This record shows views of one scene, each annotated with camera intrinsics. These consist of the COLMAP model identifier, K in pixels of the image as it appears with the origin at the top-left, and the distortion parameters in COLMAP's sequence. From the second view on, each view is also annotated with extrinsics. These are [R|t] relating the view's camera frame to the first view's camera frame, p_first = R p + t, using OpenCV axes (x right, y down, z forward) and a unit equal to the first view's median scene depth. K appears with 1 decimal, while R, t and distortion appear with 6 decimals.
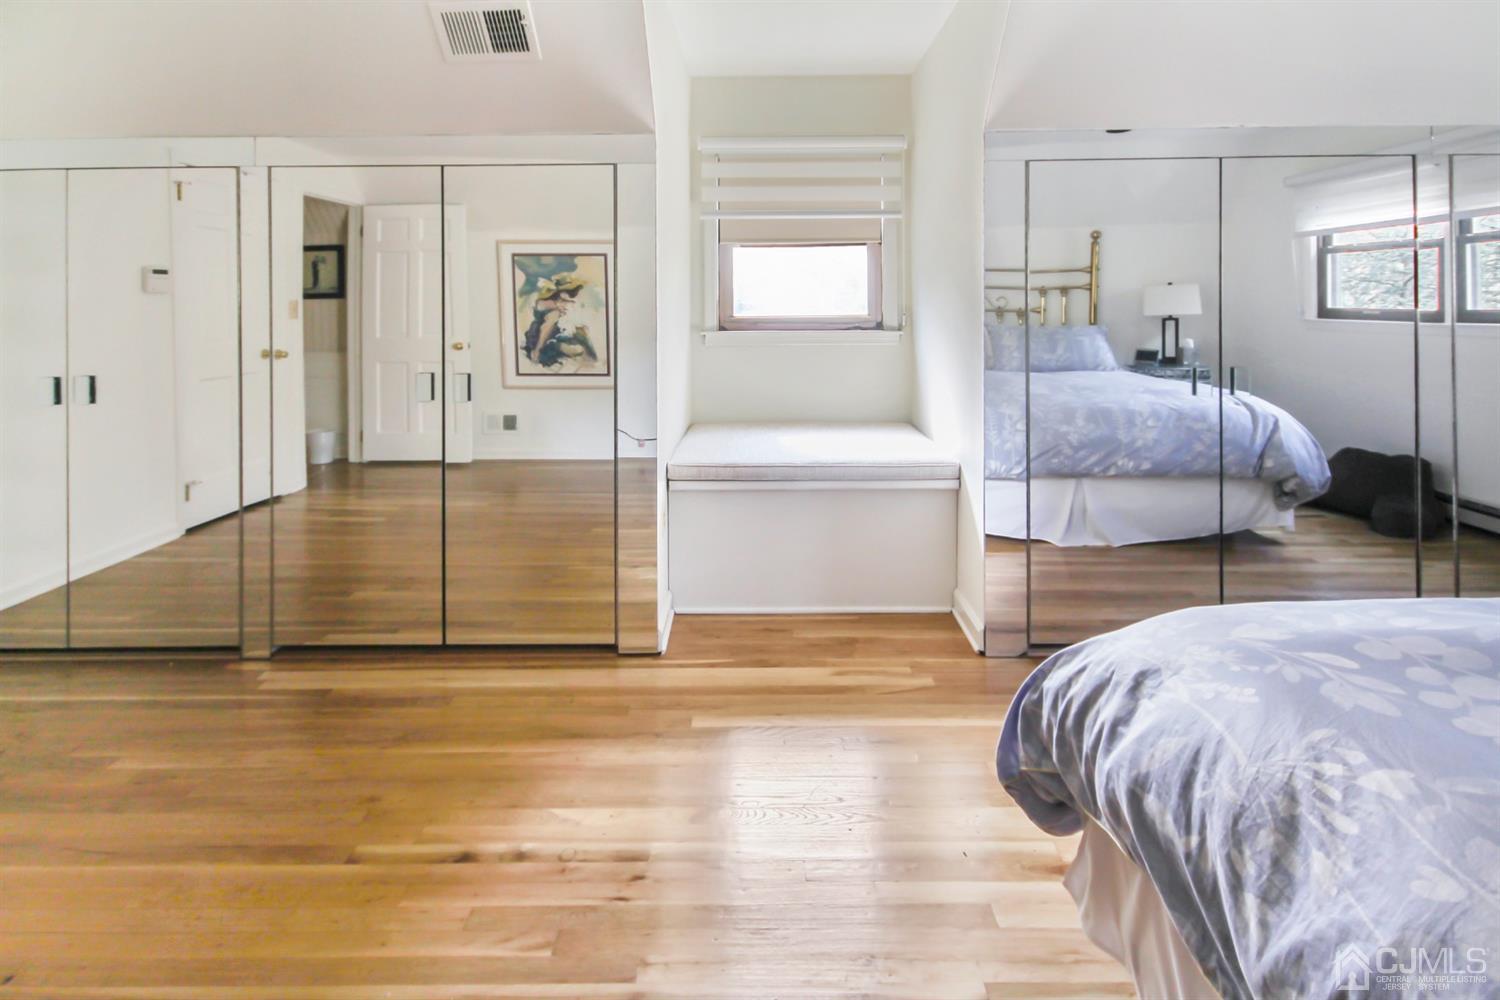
lens RADIAL K [[701.1, 0, 748.6], [0, 701.1, 313.6], [0, 0, 1]] dist [0.010683, -0.000061]
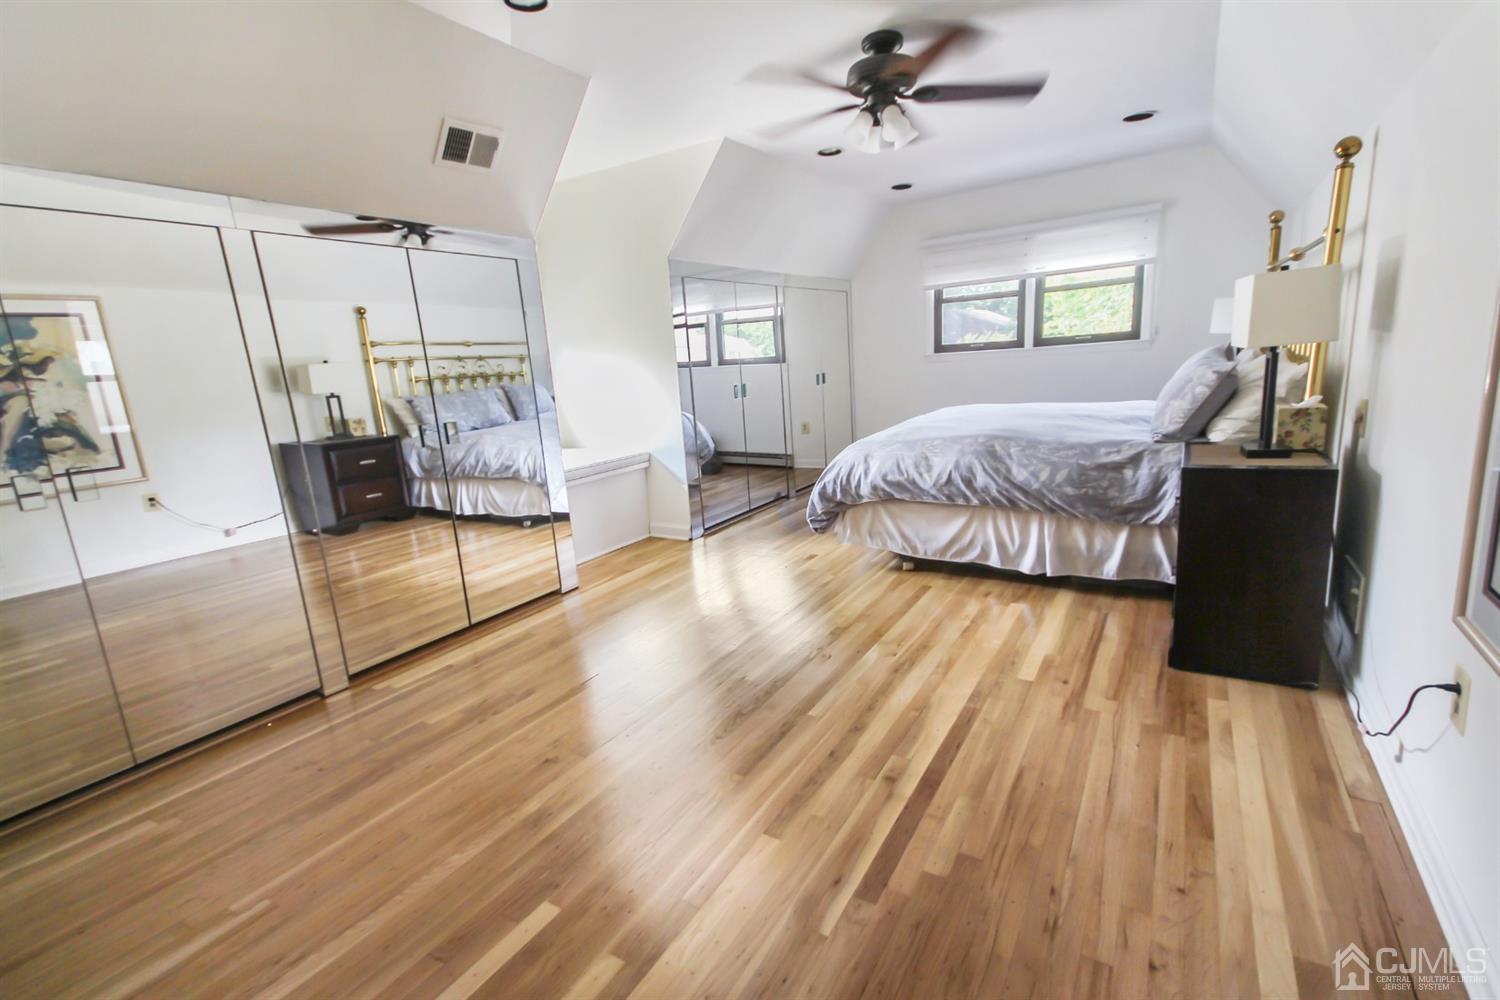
lens RADIAL K [[689.1, 0, 753.3], [0, 689.1, 509.3], [0, 0, 1]] dist [0.000619, 0.000039]
pose [[0.495831, -0.207213, 0.843335, -0.954251], [0.050175, 0.976329, 0.210391, 0.002705], [-0.866968, -0.062004, 0.494492, -0.081606]]
